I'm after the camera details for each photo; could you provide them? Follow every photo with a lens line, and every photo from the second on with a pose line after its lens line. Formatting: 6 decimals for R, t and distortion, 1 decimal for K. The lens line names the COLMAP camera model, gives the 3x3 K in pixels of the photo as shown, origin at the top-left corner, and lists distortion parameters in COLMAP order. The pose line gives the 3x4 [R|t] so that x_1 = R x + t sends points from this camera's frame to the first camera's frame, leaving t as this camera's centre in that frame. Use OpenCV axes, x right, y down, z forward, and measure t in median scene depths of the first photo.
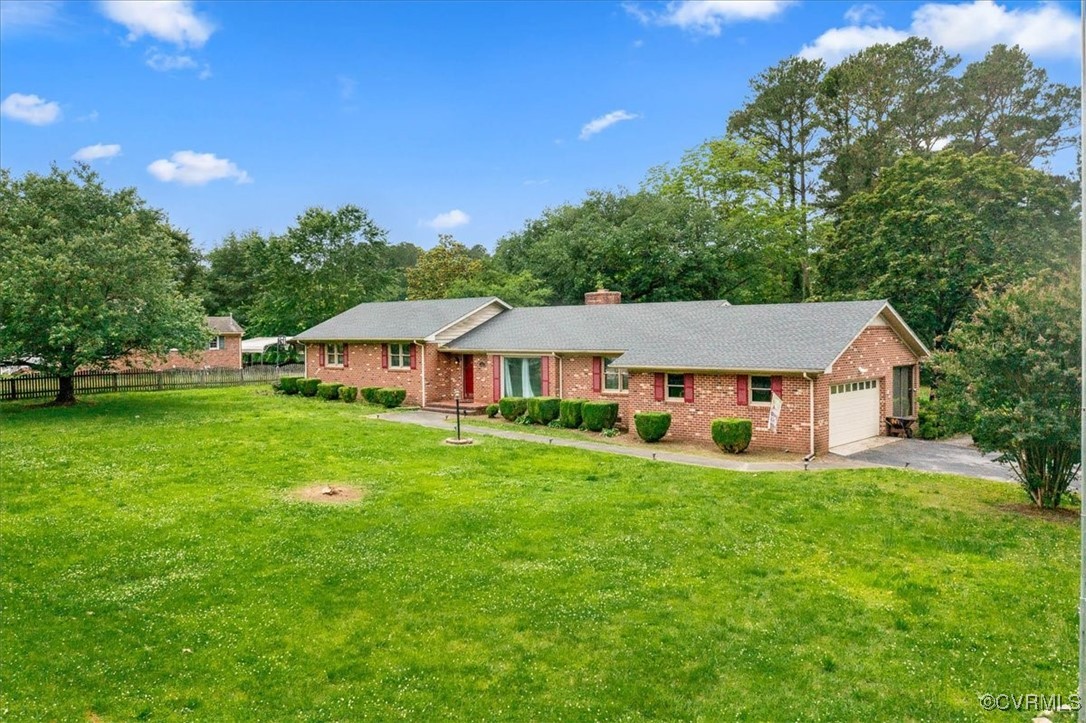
lens RADIAL K [[862.7, 0, 542.1], [0, 862.7, 330.6], [0, 0, 1]] dist [-0.025886, 0.010161]
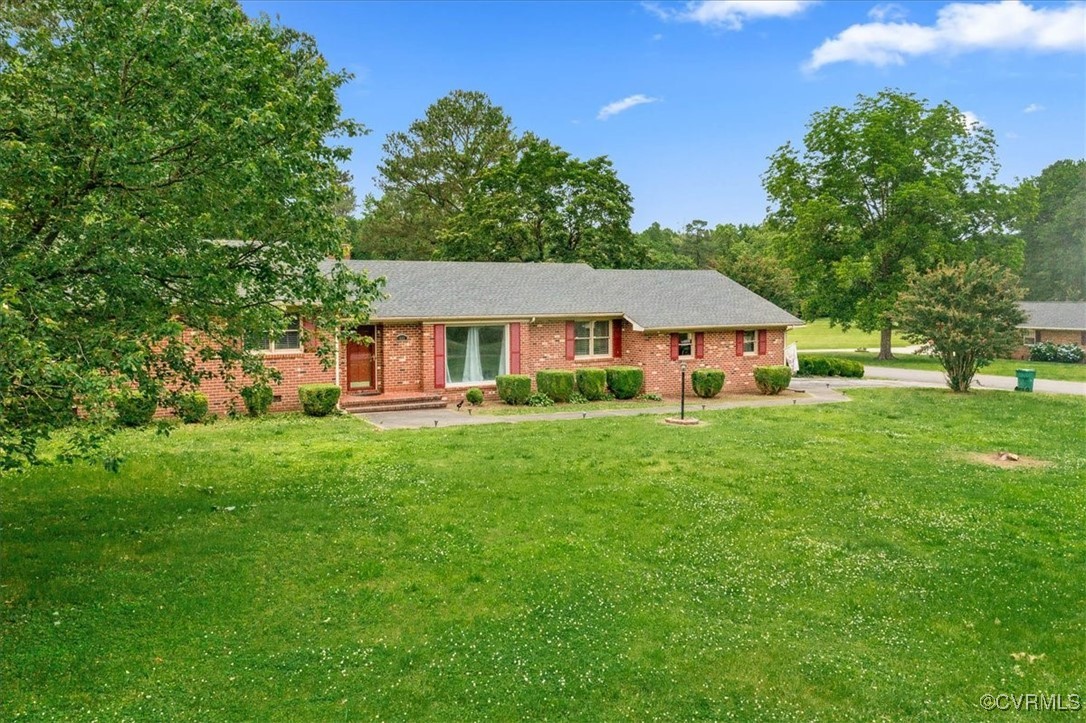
lens RADIAL K [[862.7, 0, 536.5], [0, 862.7, 320.4], [0, 0, 1]] dist [-0.025886, 0.010161]
pose [[0.292769, -0.023047, 0.955906, -0.776080], [-0.000301, 0.999707, 0.024195, 0.007752], [-0.956183, -0.007371, 0.292676, 0.739766]]
